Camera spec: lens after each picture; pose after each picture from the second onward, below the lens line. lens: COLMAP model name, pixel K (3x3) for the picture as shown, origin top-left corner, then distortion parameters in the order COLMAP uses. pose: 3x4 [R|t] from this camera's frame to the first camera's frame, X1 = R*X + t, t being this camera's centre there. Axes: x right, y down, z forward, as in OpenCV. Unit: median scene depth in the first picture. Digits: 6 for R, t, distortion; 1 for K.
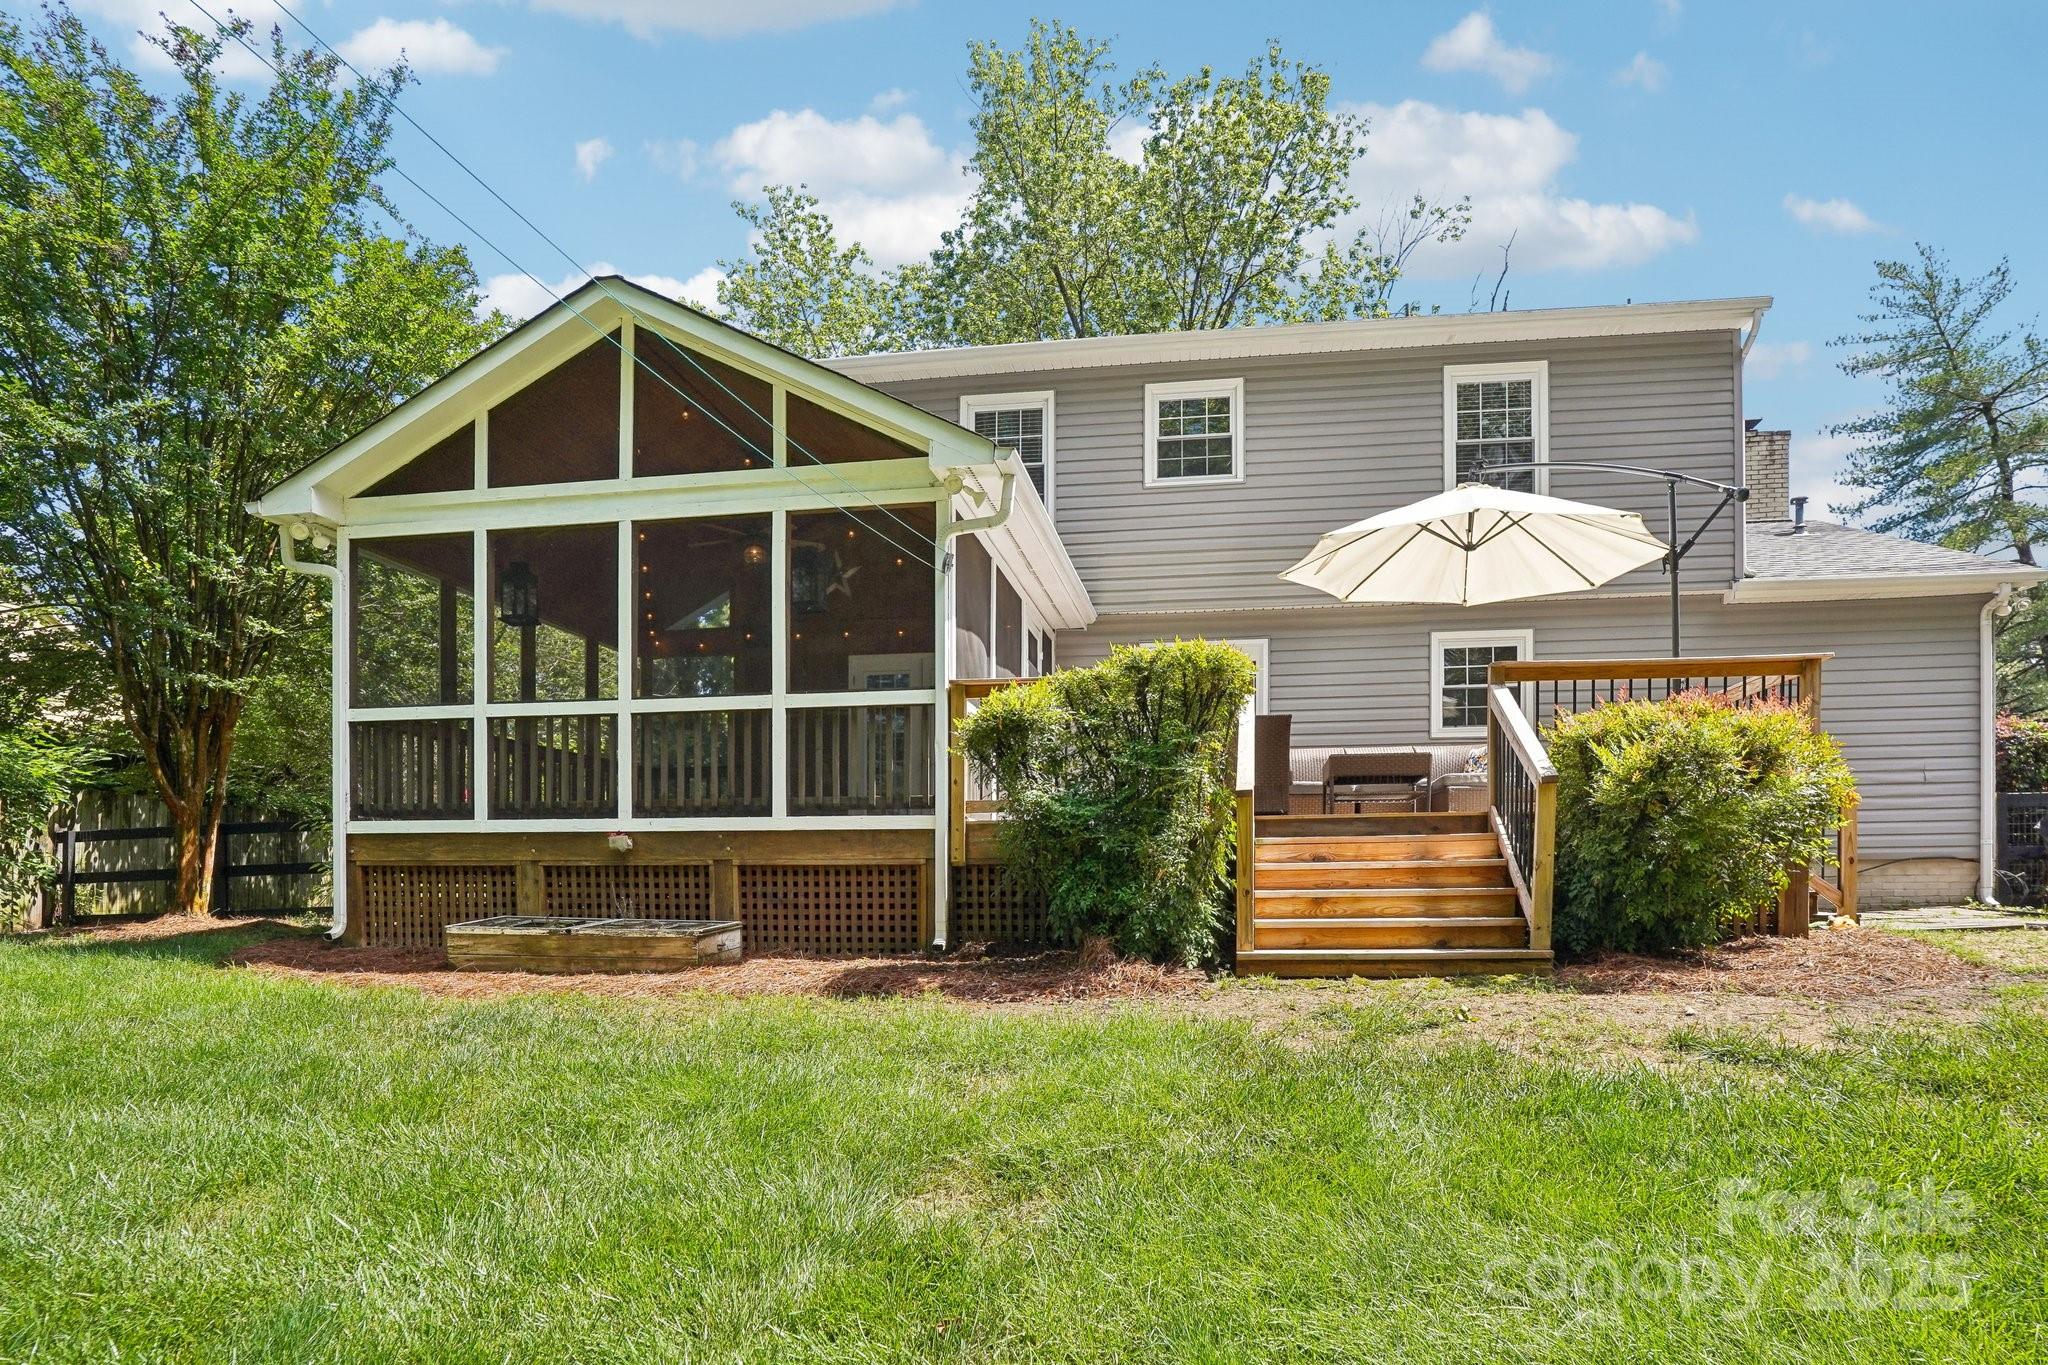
lens RADIAL K [[1129.4, 0, 976.9], [0, 1129.4, 882.8], [0, 0, 1]] dist [-0.029718, 0.009809]
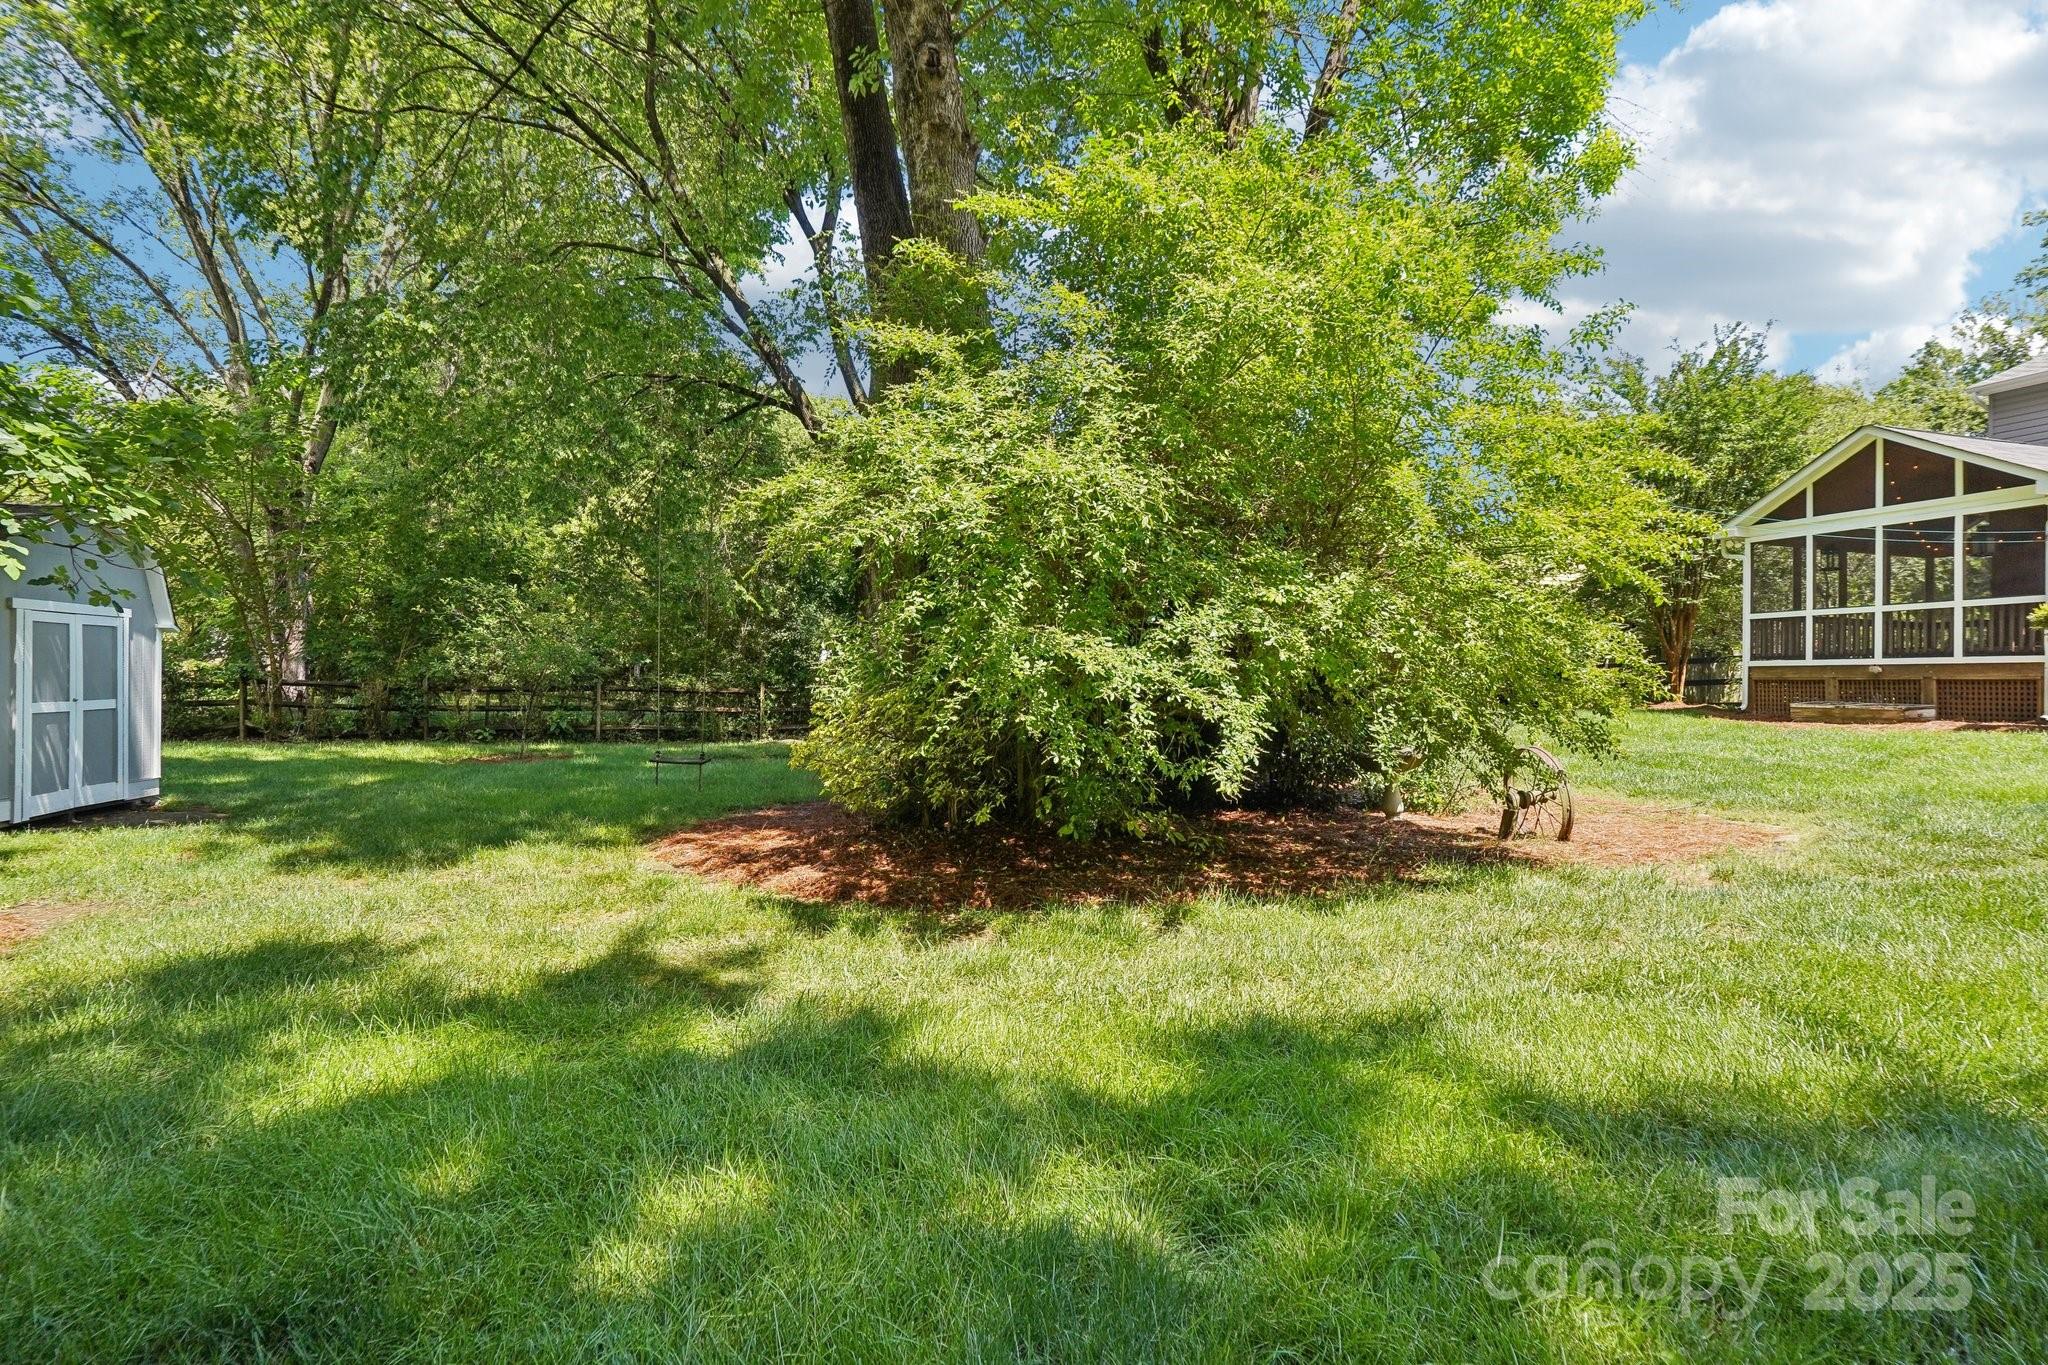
lens RADIAL K [[1129.4, 0, 1013.6], [0, 1129.4, 687.6], [0, 0, 1]] dist [-0.029718, 0.009809]
pose [[0.473825, 0.004469, -0.880608, 0.820884], [-0.019145, 0.999803, -0.005228, 0.045002], [0.880411, 0.019336, 0.473817, -1.560515]]
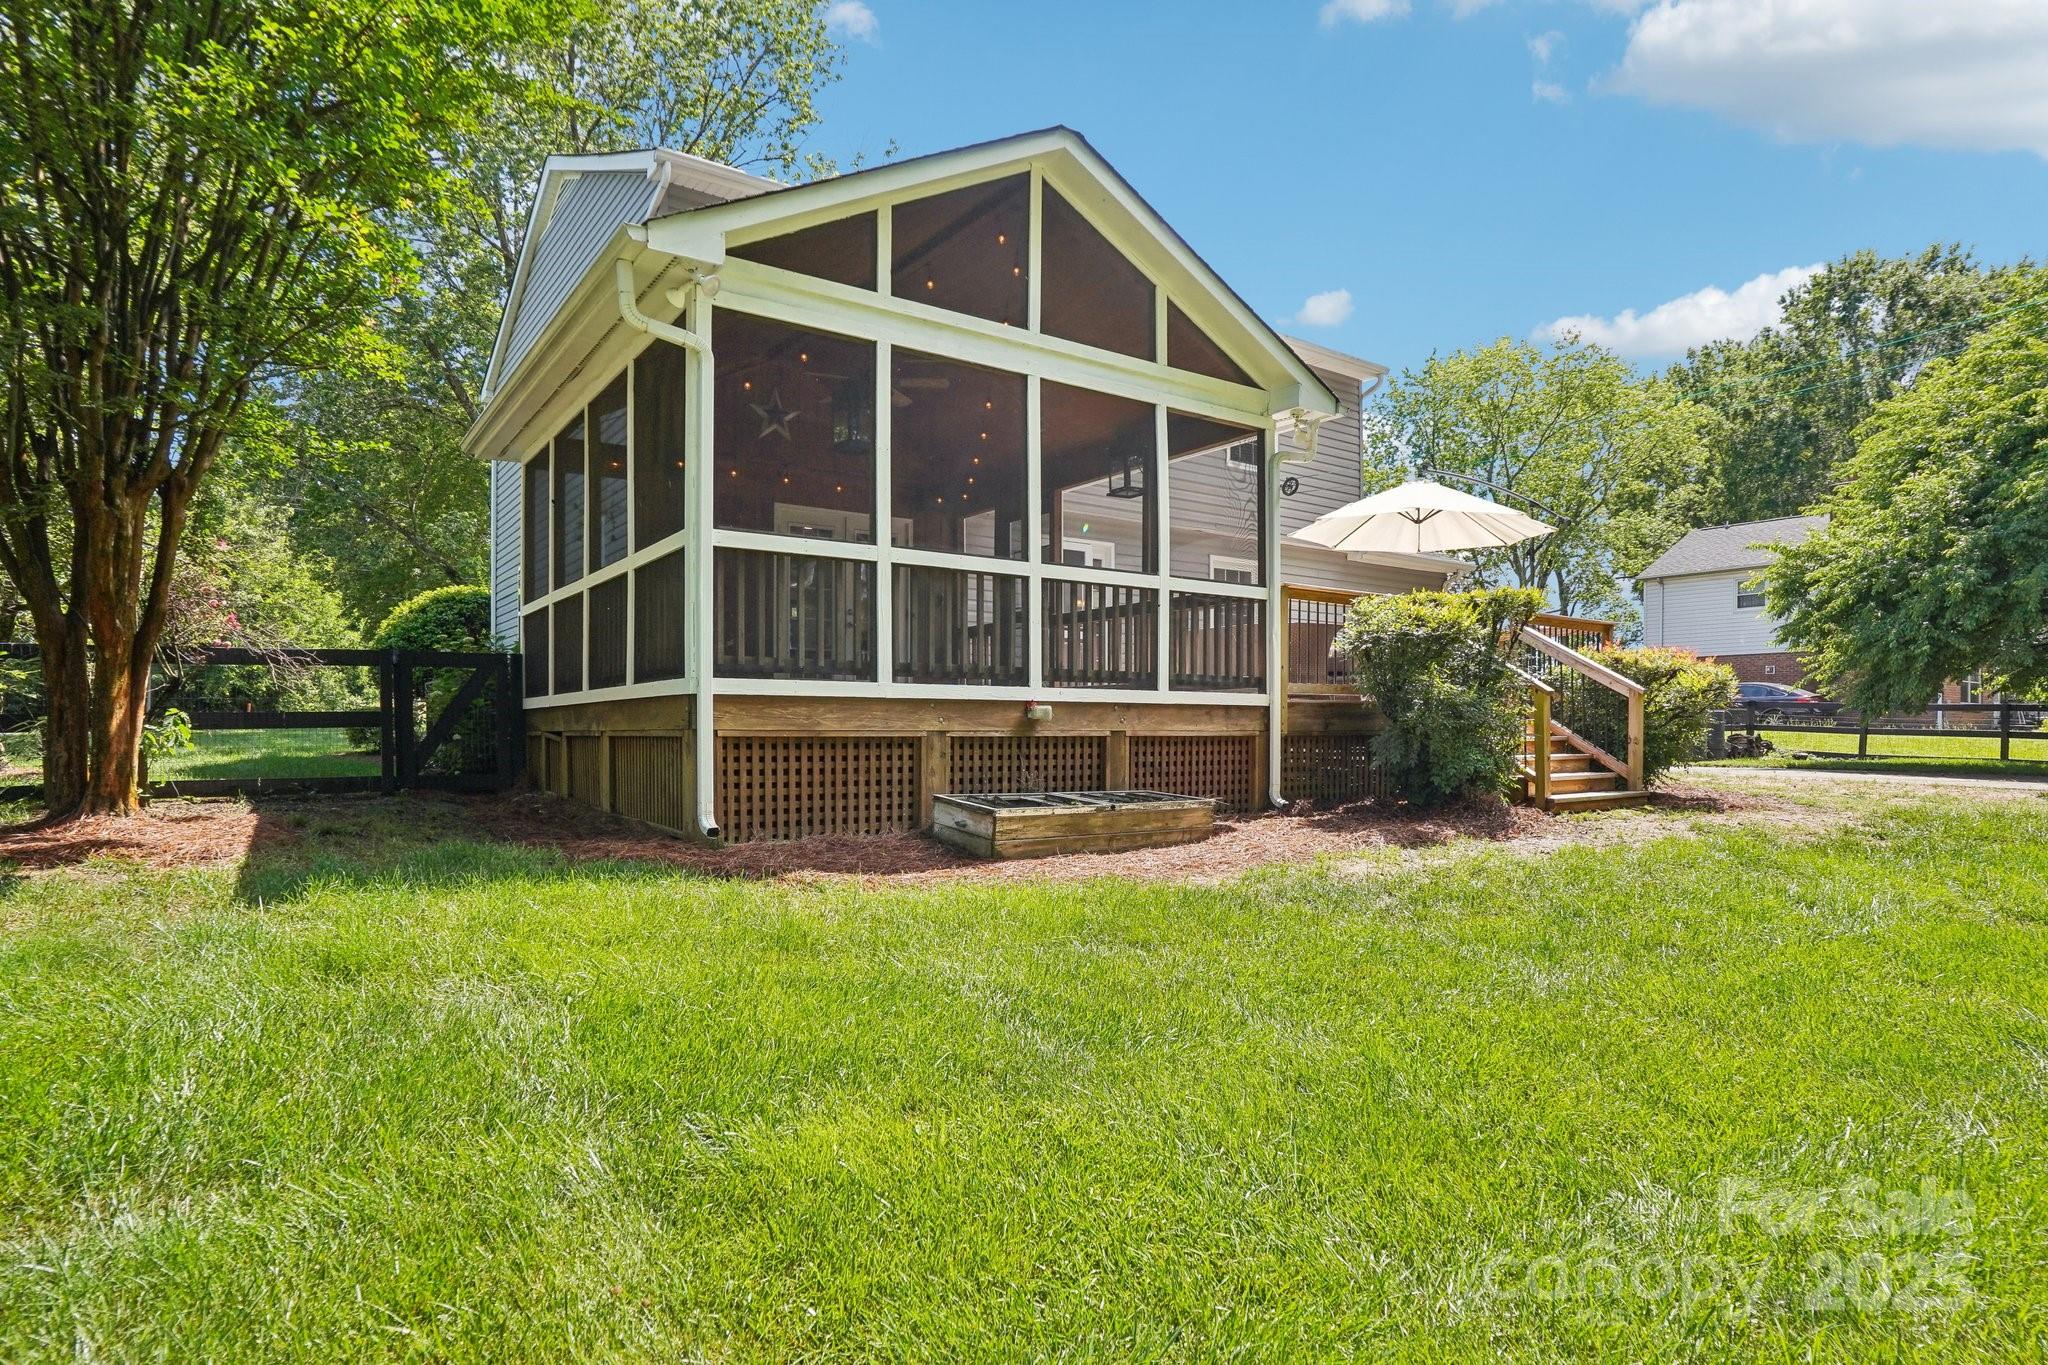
lens RADIAL K [[1129.4, 0, 1035.7], [0, 1129.4, 696.5], [0, 0, 1]] dist [-0.029718, 0.009809]
pose [[0.691590, 0.020443, 0.722001, -0.993826], [-0.002210, 0.999655, -0.026187, -0.023938], [-0.722287, 0.016515, 0.691396, 0.336096]]
